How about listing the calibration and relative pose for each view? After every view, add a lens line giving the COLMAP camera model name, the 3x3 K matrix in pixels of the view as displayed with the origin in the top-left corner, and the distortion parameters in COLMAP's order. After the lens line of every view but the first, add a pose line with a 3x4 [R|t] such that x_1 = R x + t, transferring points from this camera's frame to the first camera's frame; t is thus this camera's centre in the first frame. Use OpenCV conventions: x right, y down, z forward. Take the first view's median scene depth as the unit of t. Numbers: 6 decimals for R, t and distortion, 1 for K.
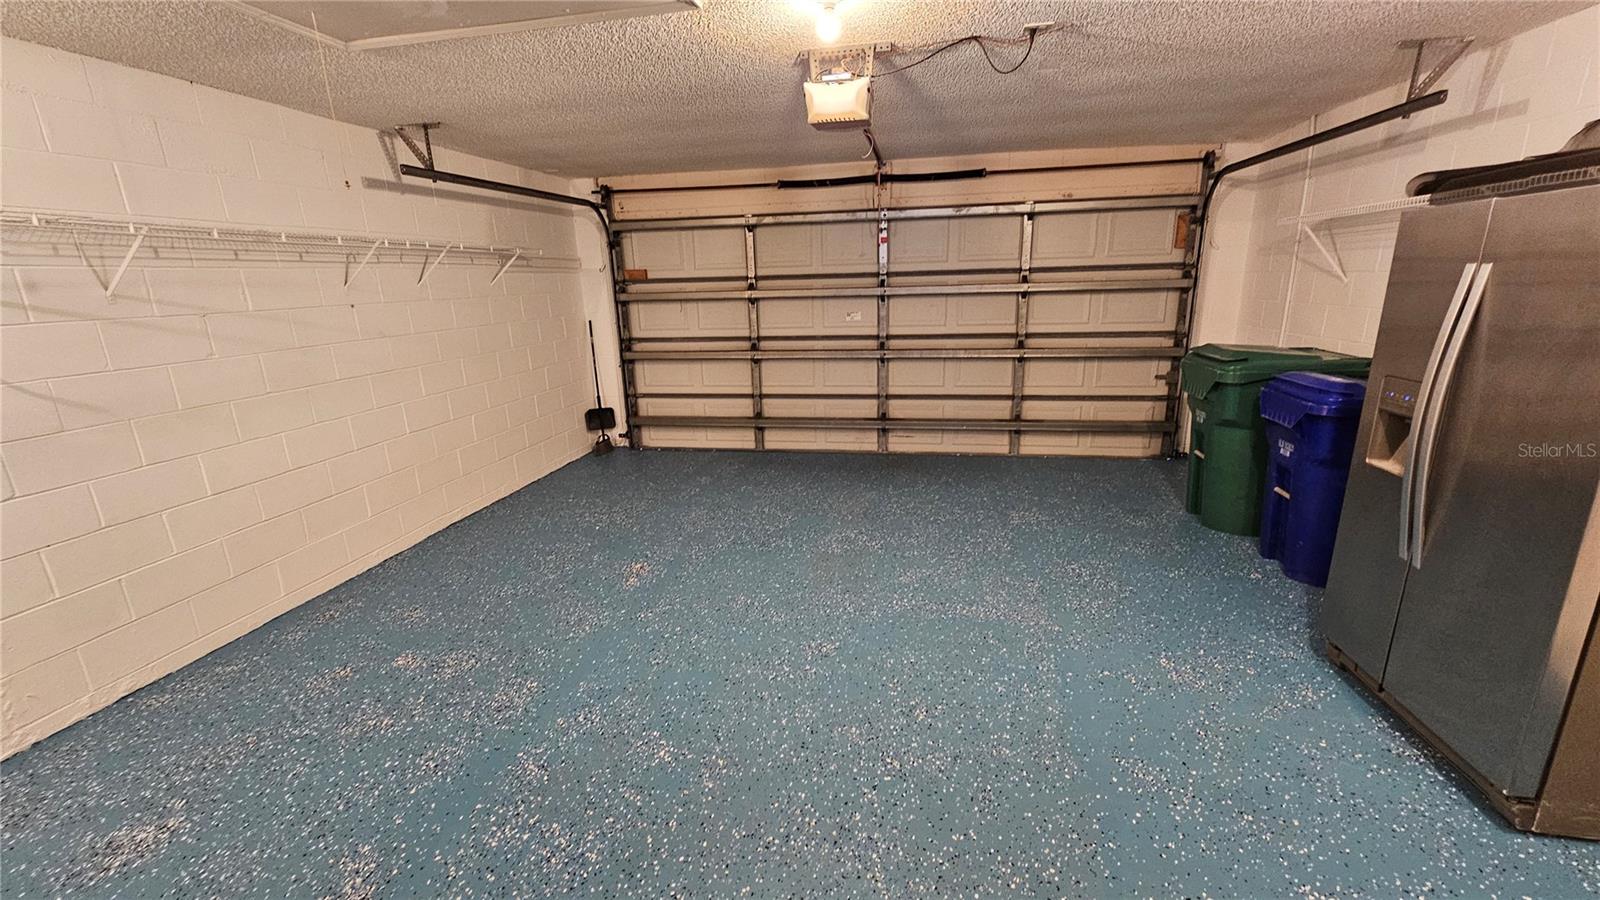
lens RADIAL K [[651.8, 0, 797.4], [0, 651.8, 461.0], [0, 0, 1]] dist [0.001227, -0.002026]
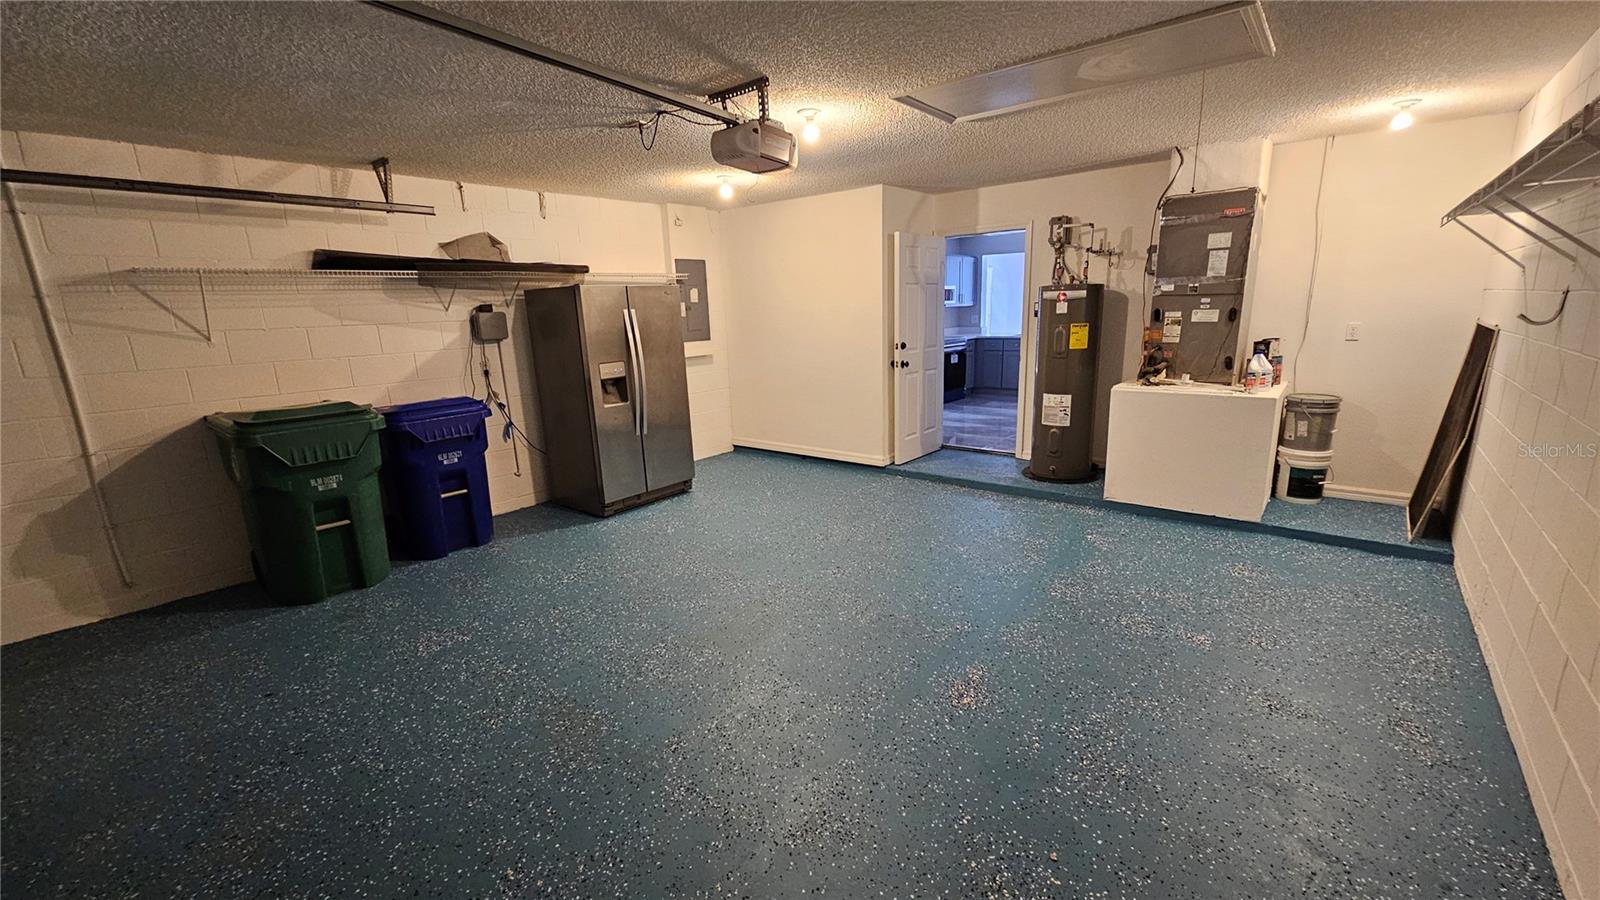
lens RADIAL K [[651.8, 0, 797.4], [0, 651.8, 461.0], [0, 0, 1]] dist [0.001227, -0.002026]
pose [[-0.869521, -0.055464, 0.490771, -0.469633], [0.190828, 0.878780, 0.437413, -0.448510], [-0.455541, 0.473992, -0.753534, 1.682119]]
